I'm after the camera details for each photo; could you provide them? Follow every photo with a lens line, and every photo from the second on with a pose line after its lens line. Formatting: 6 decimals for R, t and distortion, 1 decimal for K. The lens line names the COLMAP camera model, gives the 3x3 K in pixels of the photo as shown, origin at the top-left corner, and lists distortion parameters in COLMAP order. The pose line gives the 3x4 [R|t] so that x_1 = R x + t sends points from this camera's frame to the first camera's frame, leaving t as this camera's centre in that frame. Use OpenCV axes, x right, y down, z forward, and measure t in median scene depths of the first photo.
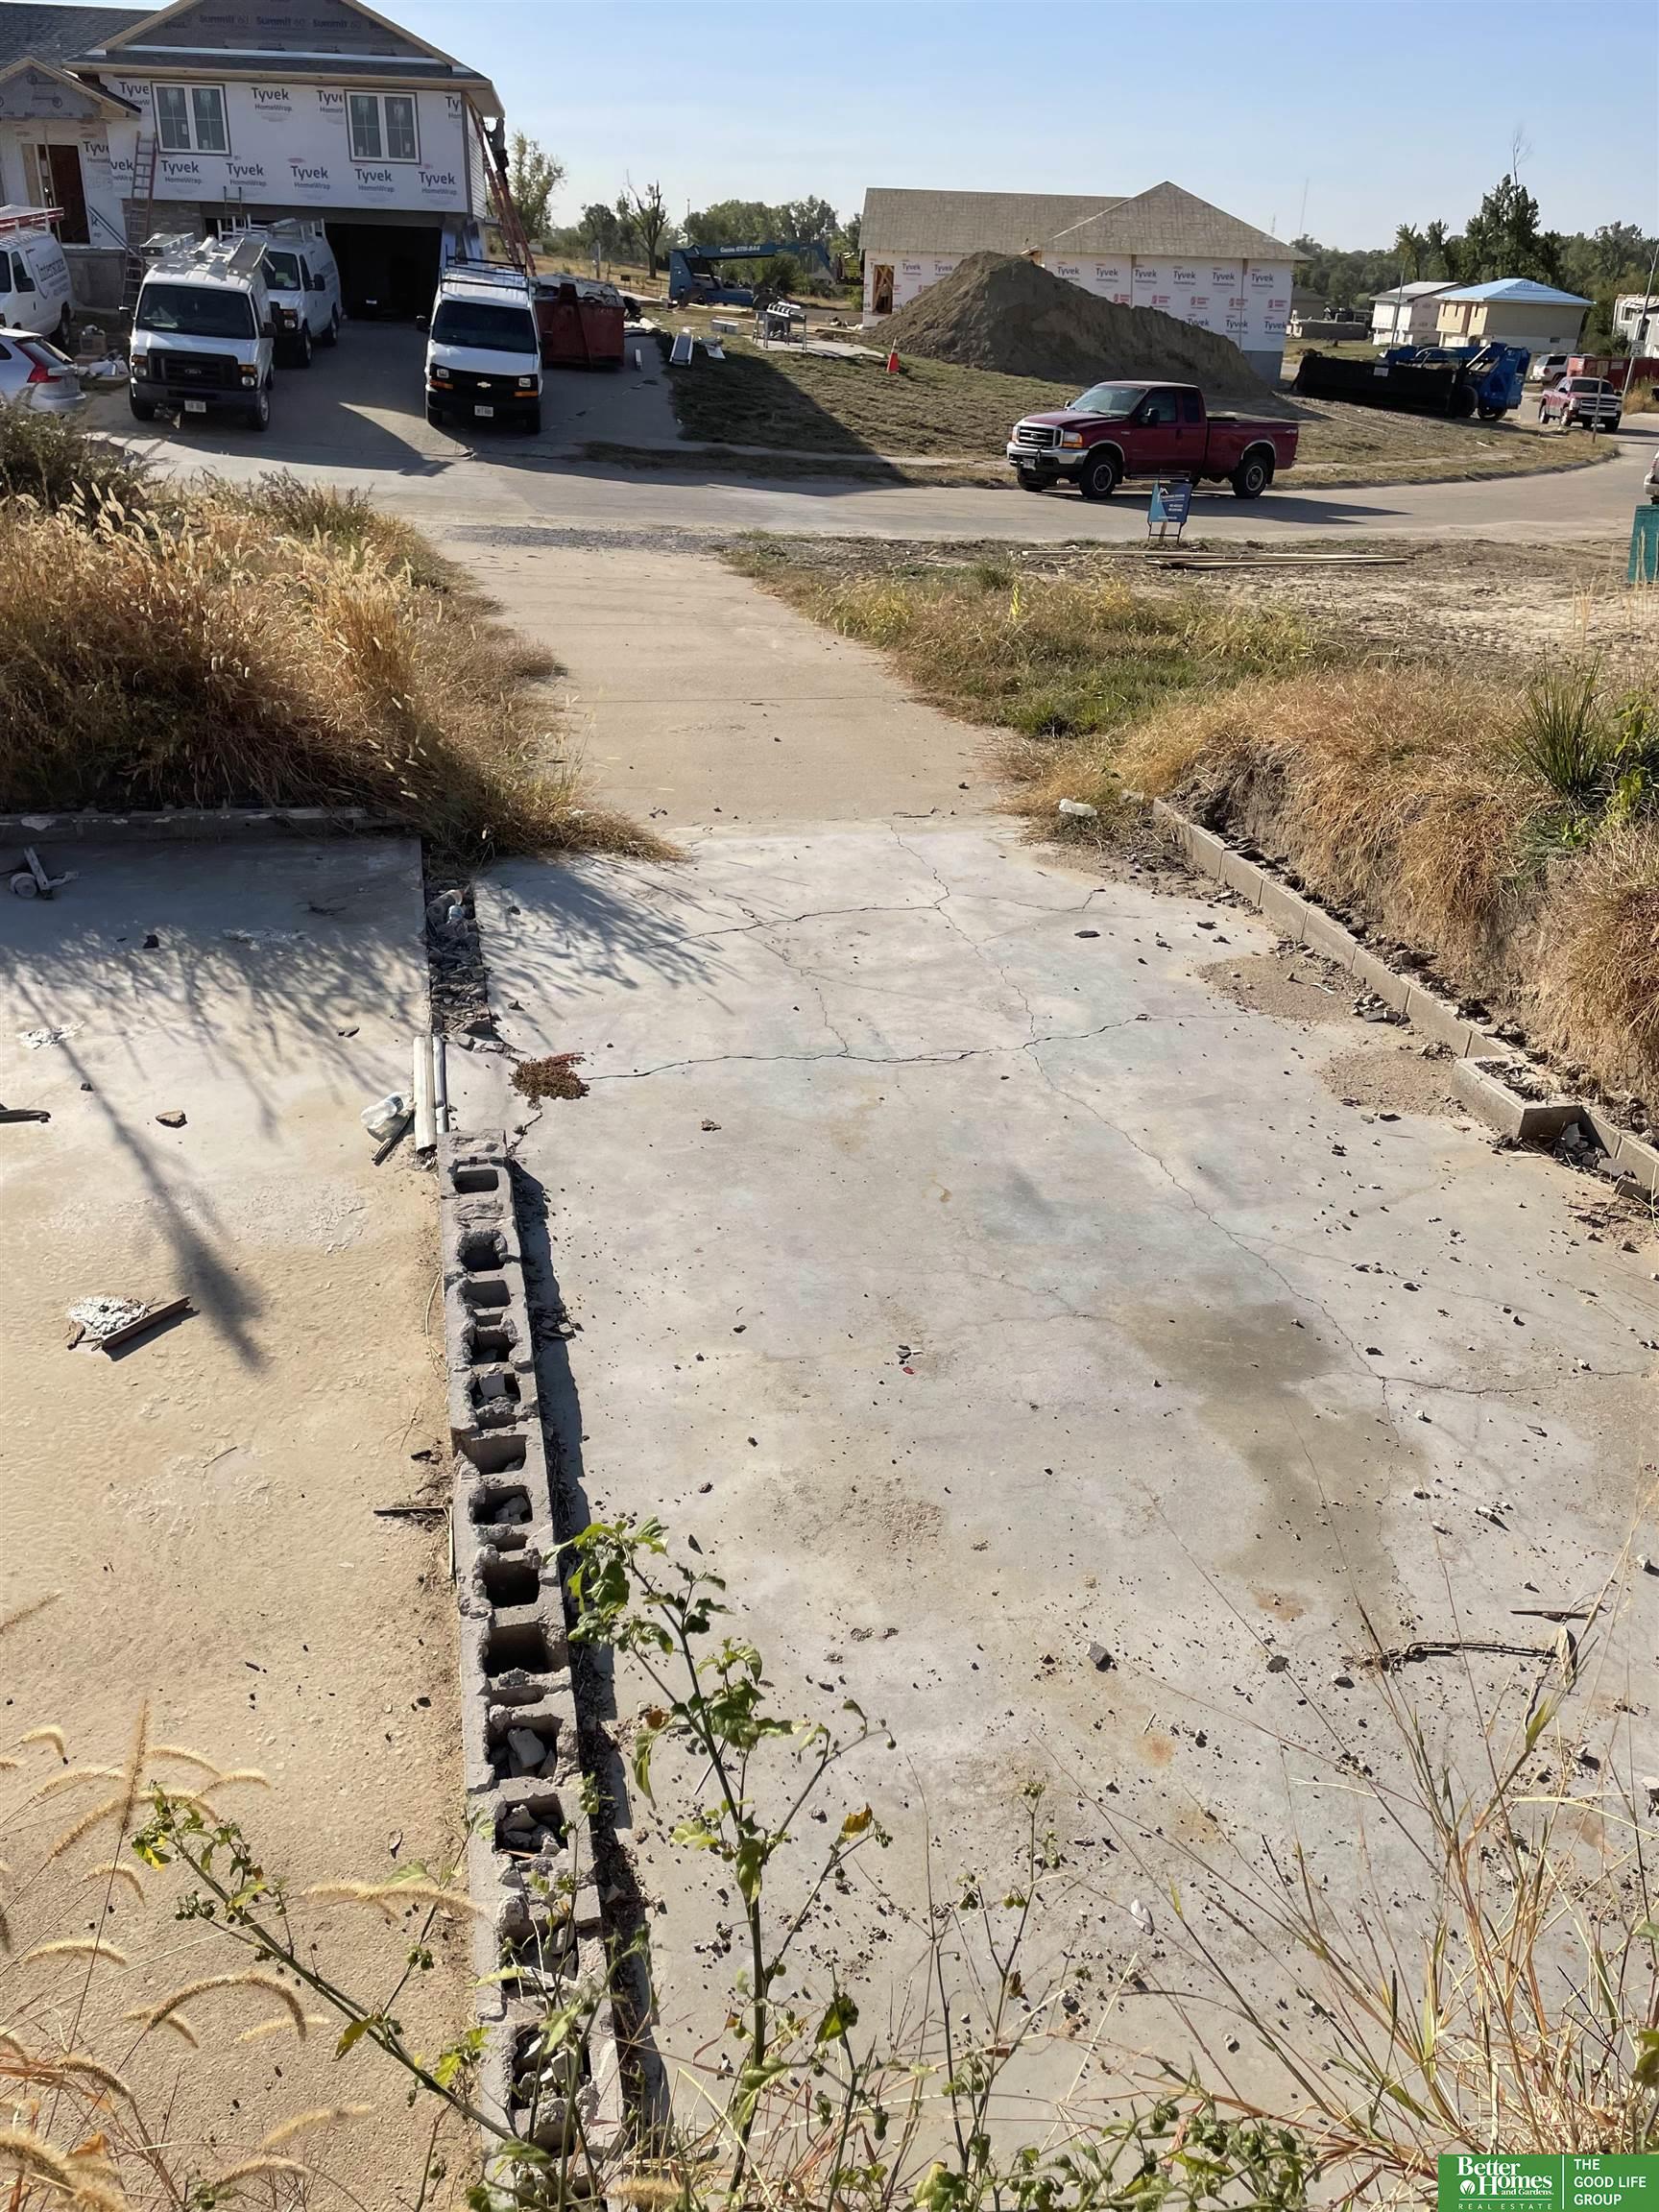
lens RADIAL K [[1683.0, 0, 838.7], [0, 1683.0, 1117.1], [0, 0, 1]] dist [0.078701, -0.080457]
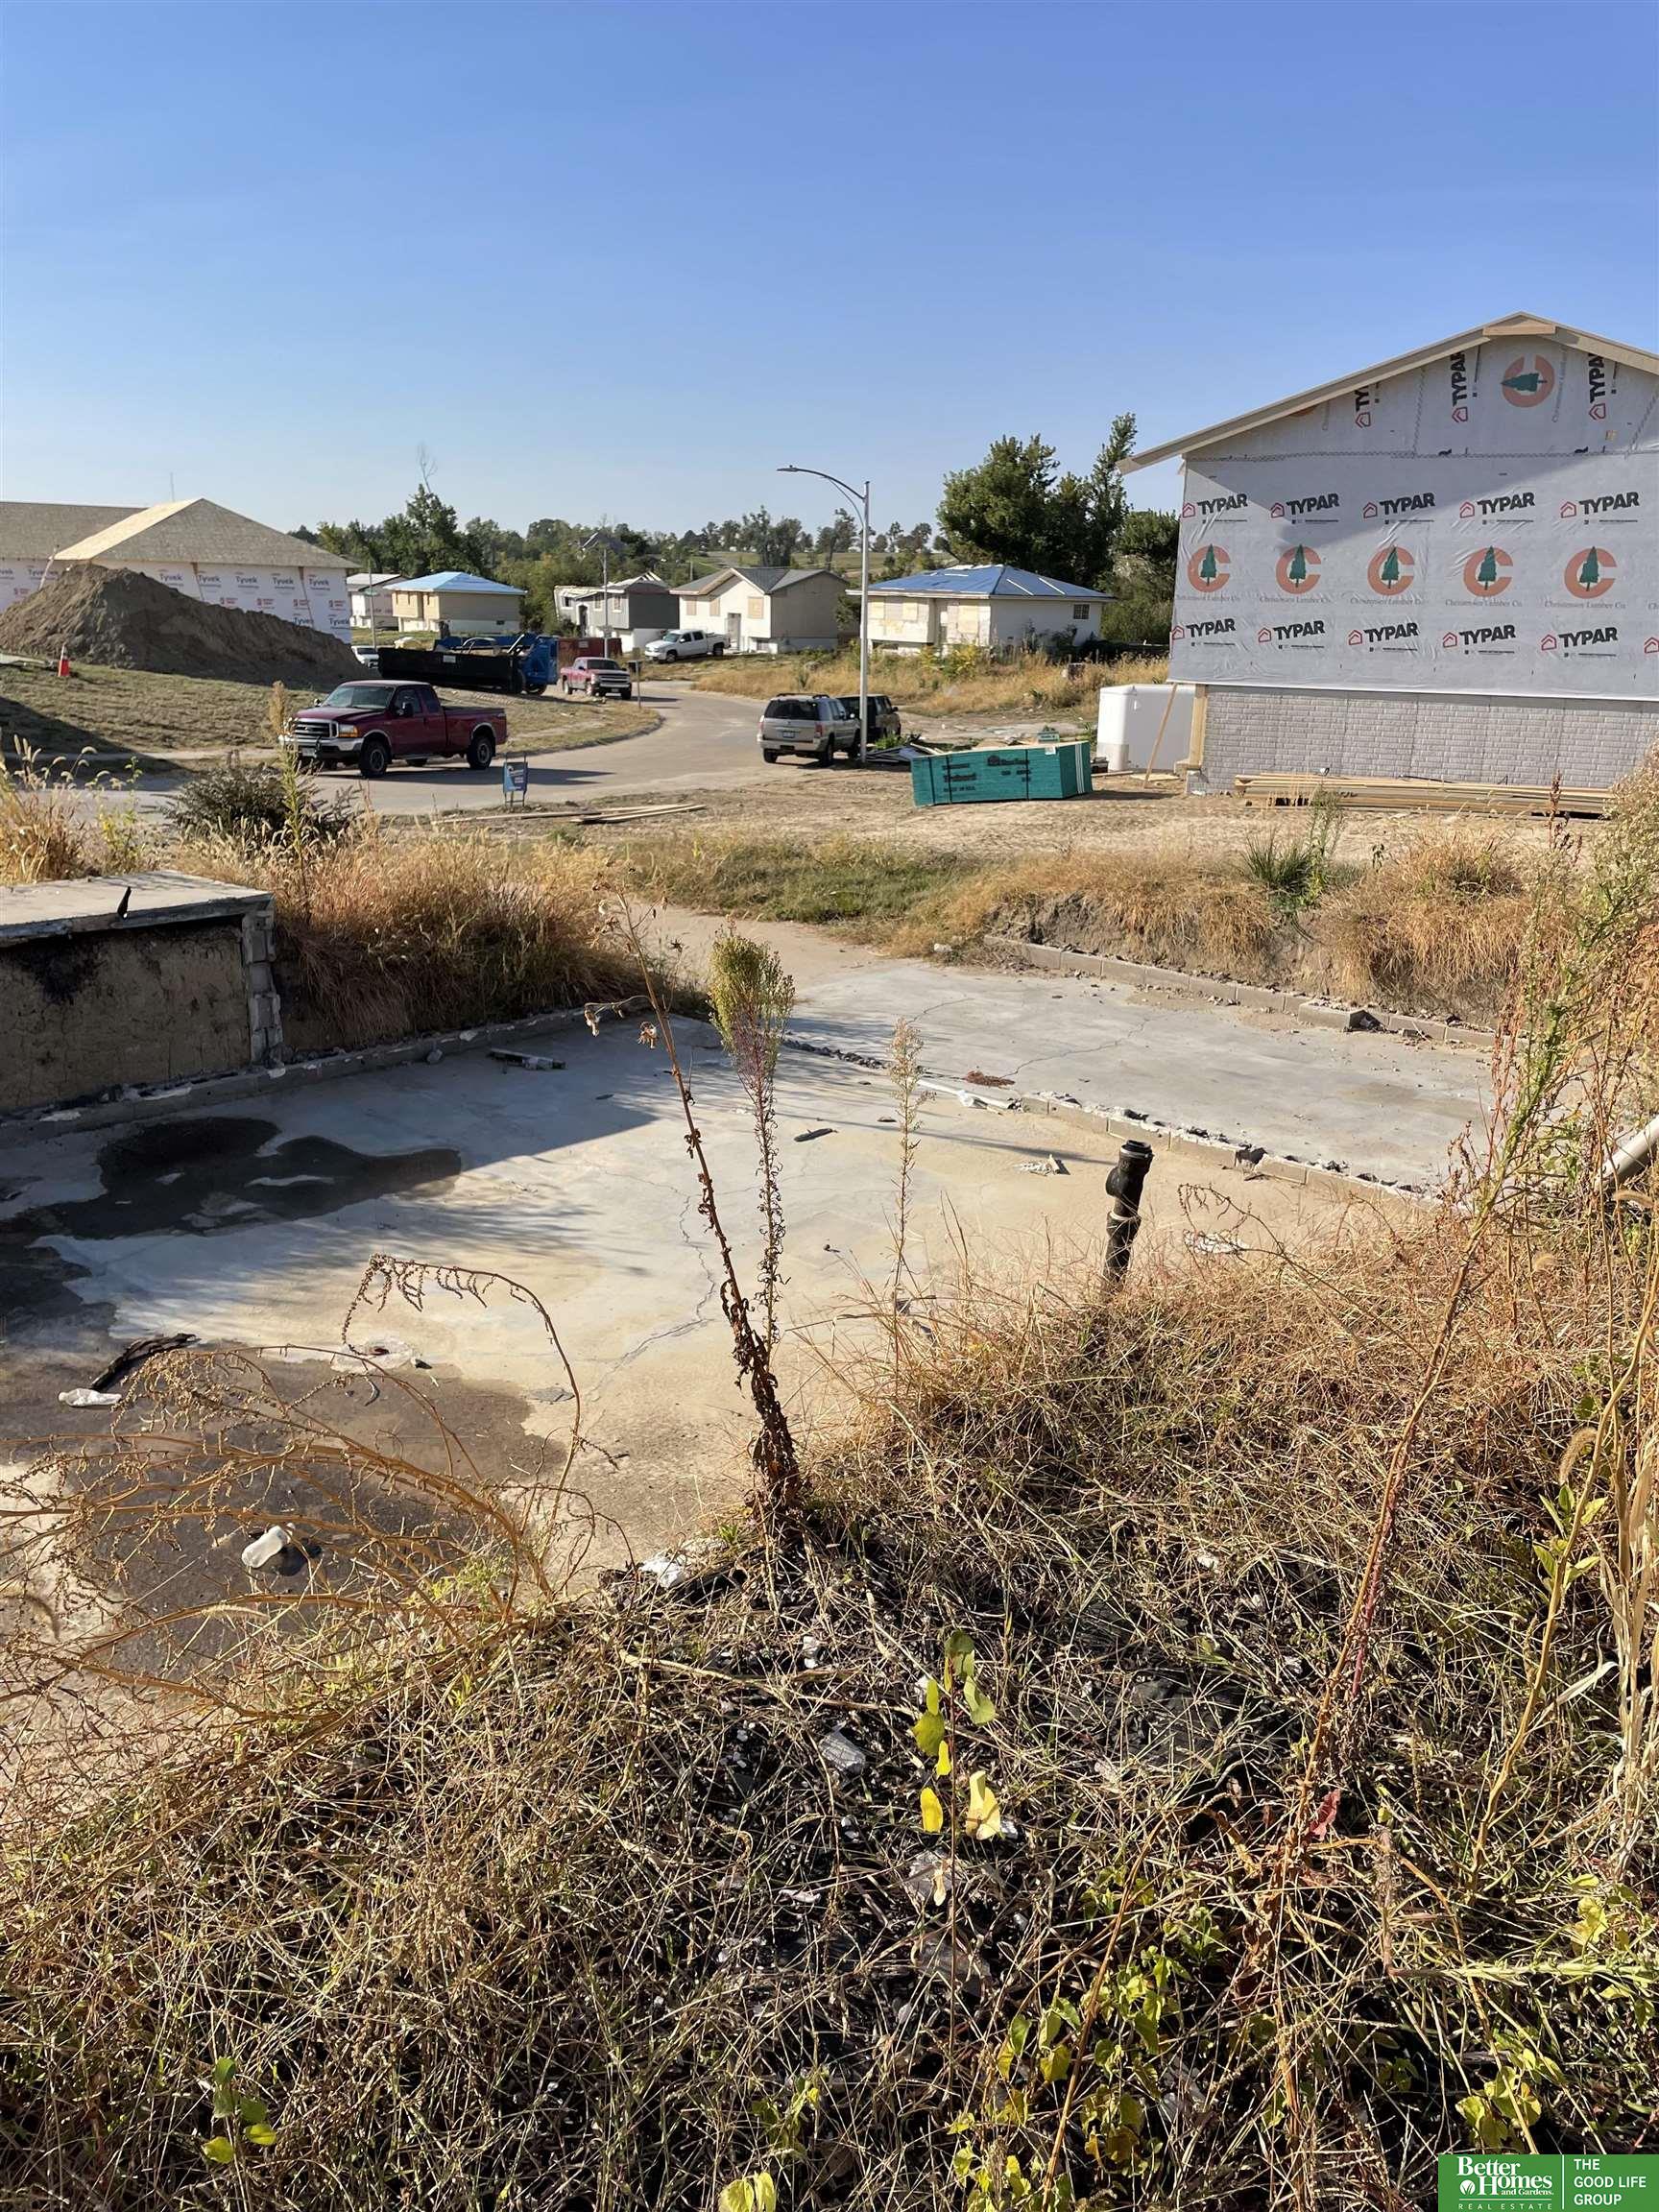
lens RADIAL K [[1683.0, 0, 831.4], [0, 1683.0, 1109.8], [0, 0, 1]] dist [0.078701, -0.080457]
pose [[0.834398, -0.179248, 0.521200, -0.142046], [0.252675, 0.964816, -0.072699, 0.011104], [-0.489831, 0.192354, 0.850333, -0.057166]]
